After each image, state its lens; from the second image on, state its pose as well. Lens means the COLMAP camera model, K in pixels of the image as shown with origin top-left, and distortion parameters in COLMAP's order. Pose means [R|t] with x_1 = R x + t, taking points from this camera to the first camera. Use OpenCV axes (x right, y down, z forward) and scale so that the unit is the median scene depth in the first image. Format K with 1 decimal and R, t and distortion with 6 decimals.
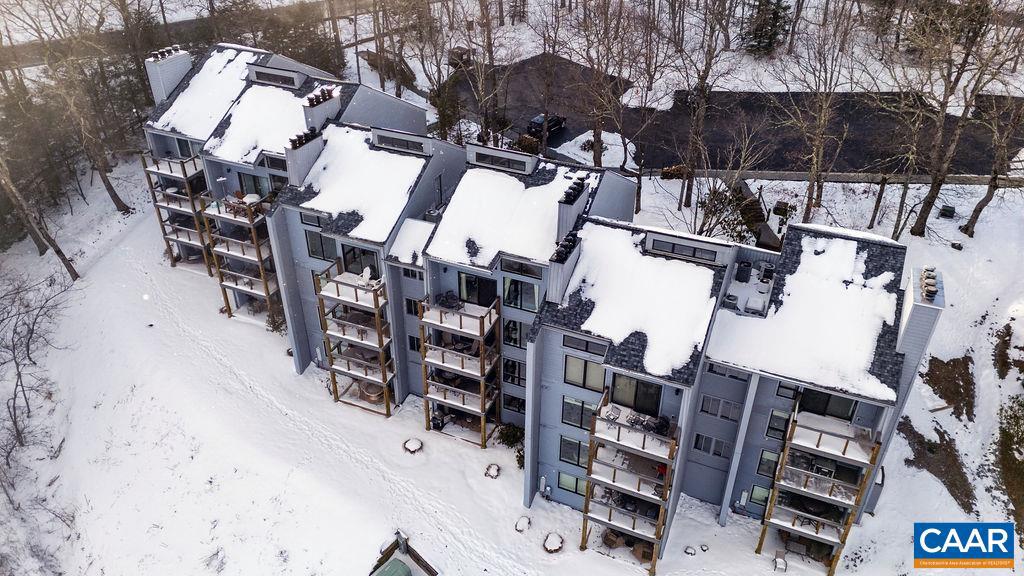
lens RADIAL K [[749.5, 0, 512.0], [0, 749.5, 288.0], [0, 0, 1]] dist [0.067535, -0.058468]
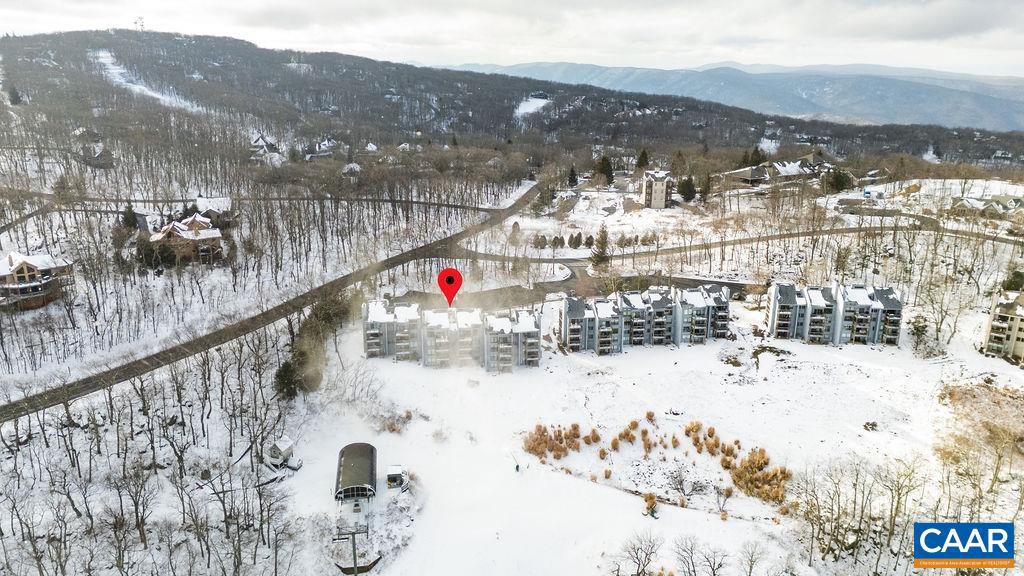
lens RADIAL K [[749.5, 0, 512.0], [0, 749.5, 288.0], [0, 0, 1]] dist [0.067535, -0.058468]
pose [[0.851134, -0.156585, 0.501052, -2.406147], [0.289424, 0.936278, -0.199043, 0.857853], [-0.437956, 0.314429, 0.842217, -3.722279]]
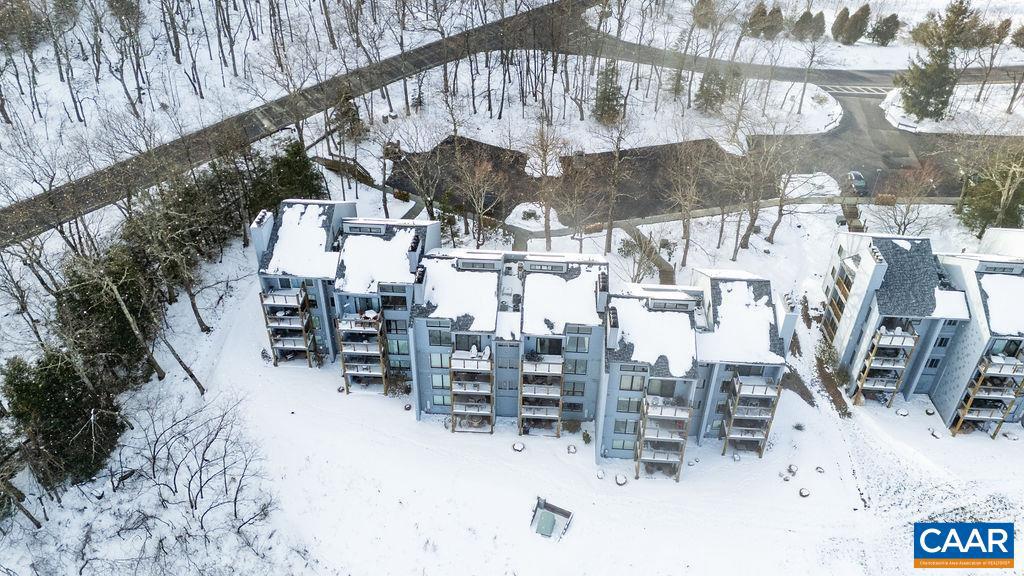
lens RADIAL K [[749.5, 0, 512.0], [0, 749.5, 288.0], [0, 0, 1]] dist [0.067535, -0.058468]
pose [[0.940801, -0.192034, 0.279315, -0.586075], [0.181233, 0.981339, 0.064250, -0.256255], [-0.286441, -0.009825, 0.958048, -0.596306]]
